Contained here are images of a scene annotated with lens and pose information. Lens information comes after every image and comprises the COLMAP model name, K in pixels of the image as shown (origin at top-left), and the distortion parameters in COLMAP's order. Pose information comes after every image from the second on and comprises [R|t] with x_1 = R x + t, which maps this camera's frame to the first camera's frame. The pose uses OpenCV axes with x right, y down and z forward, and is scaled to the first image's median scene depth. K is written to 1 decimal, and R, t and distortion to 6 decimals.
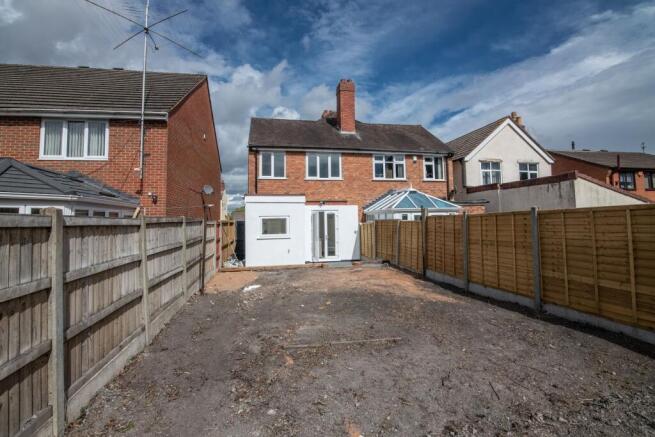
lens RADIAL K [[309.3, 0, 326.0], [0, 309.3, 219.6], [0, 0, 1]] dist [-0.016418, 0.000512]
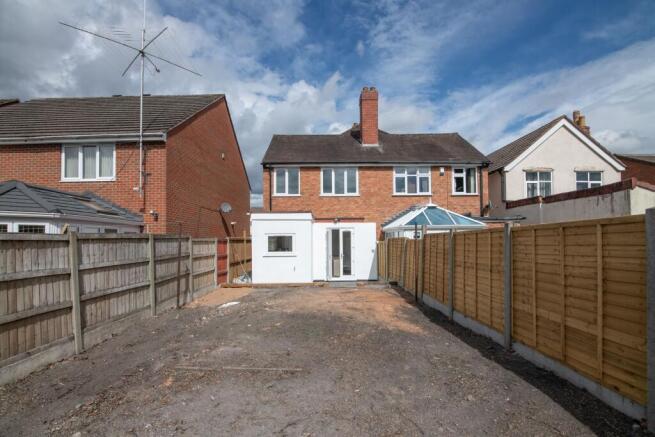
lens RADIAL K [[309.3, 0, 328.9], [0, 309.3, 255.5], [0, 0, 1]] dist [-0.016418, 0.000512]
pose [[0.981344, 0.017404, -0.191468, 0.172466], [-0.006431, 0.998308, 0.057784, 0.000780], [0.192150, -0.055475, 0.979796, 0.054899]]
